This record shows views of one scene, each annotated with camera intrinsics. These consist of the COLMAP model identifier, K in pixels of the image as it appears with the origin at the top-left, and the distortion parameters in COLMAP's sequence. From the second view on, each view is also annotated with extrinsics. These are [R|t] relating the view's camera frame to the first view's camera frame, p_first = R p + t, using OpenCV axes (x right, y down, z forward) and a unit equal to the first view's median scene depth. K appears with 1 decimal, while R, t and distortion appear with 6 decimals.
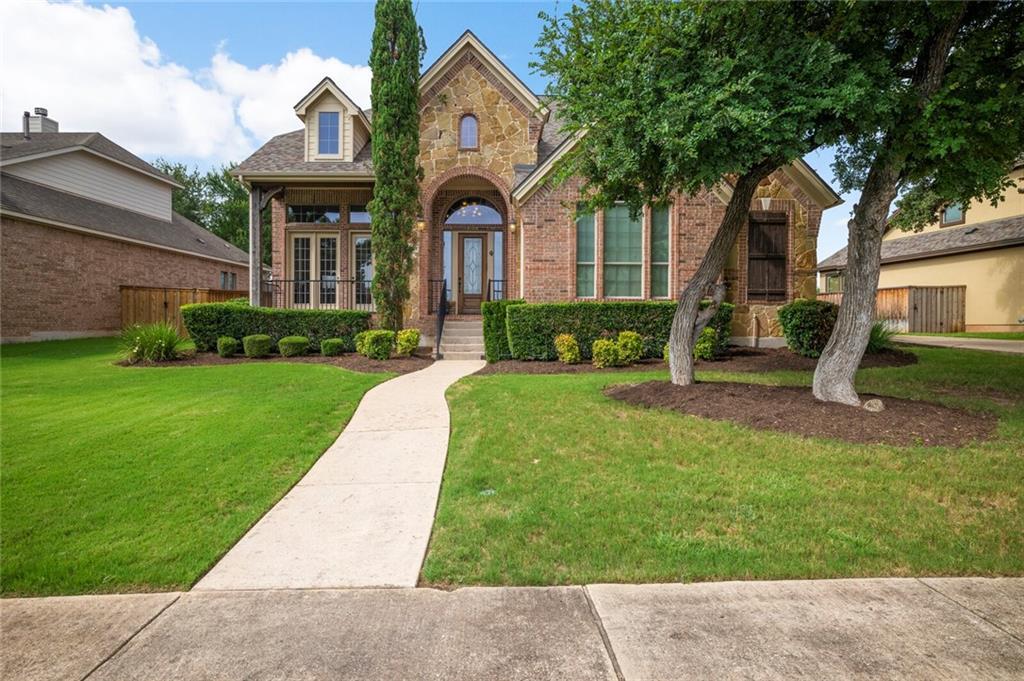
lens RADIAL K [[579.4, 0, 512.0], [0, 579.4, 340.5], [0, 0, 1]] dist [-0.032824, 0.000170]
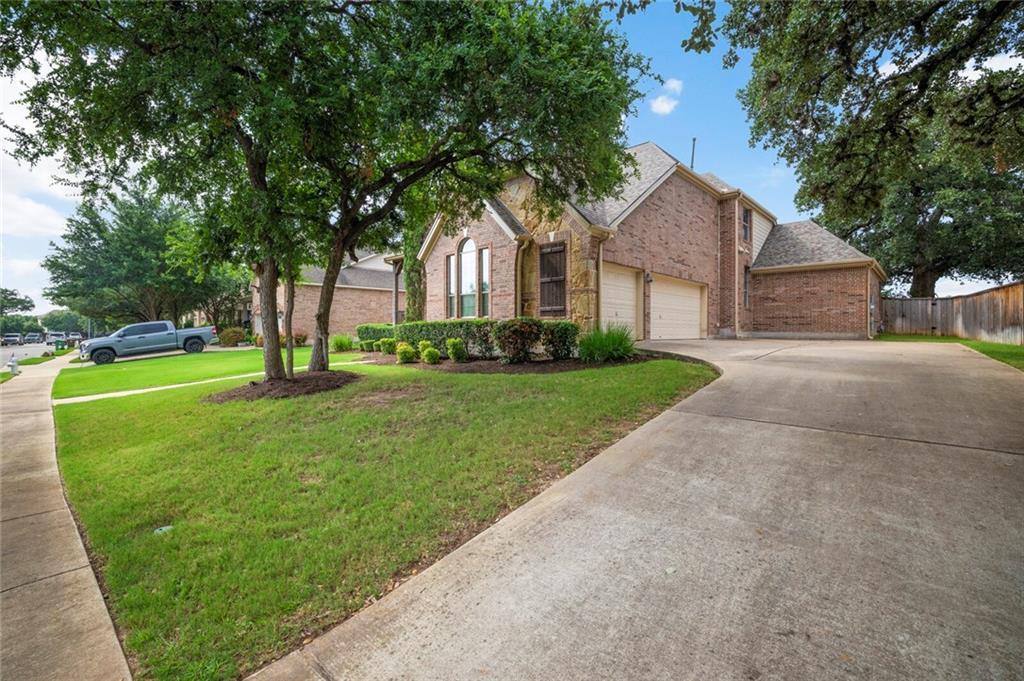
lens RADIAL K [[442.2, 0, 509.9], [0, 442.2, 333.3], [0, 0, 1]] dist [-0.050773, 0.020669]
pose [[0.705860, -0.000090, -0.708352, 0.907730], [-0.016181, 0.999737, -0.016251, -0.015643], [0.708167, 0.022932, 0.705672, 0.249438]]
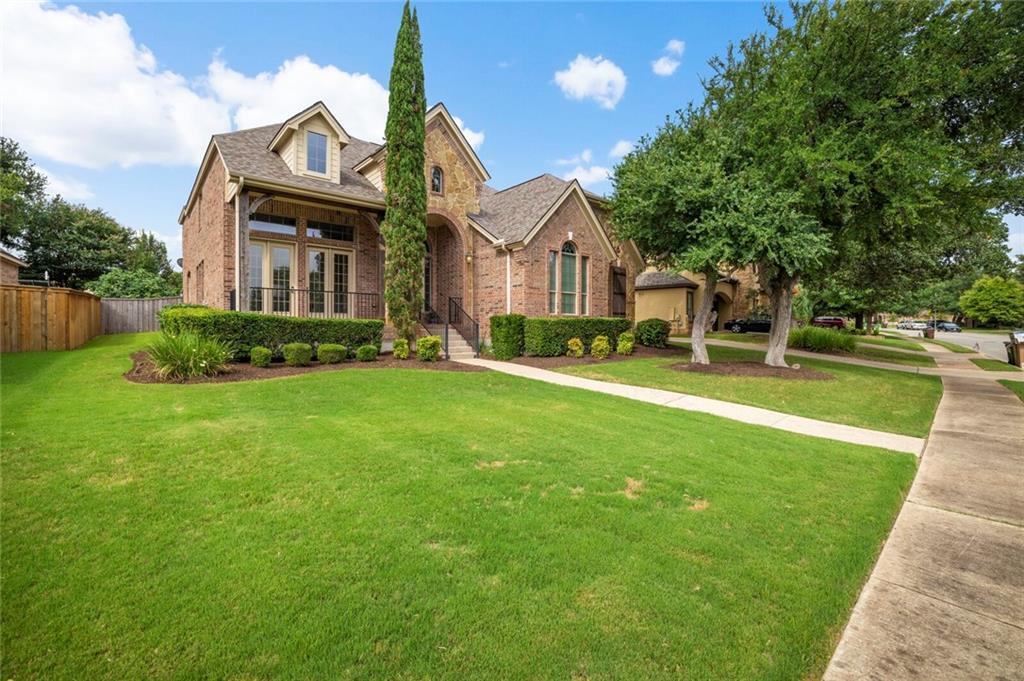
lens RADIAL K [[442.2, 0, 509.9], [0, 442.2, 333.3], [0, 0, 1]] dist [-0.050773, 0.020669]
pose [[0.750658, -0.011376, 0.660594, -0.626419], [0.018691, 0.999817, -0.004022, -0.017389], [-0.660427, 0.015366, 0.750733, 0.175303]]
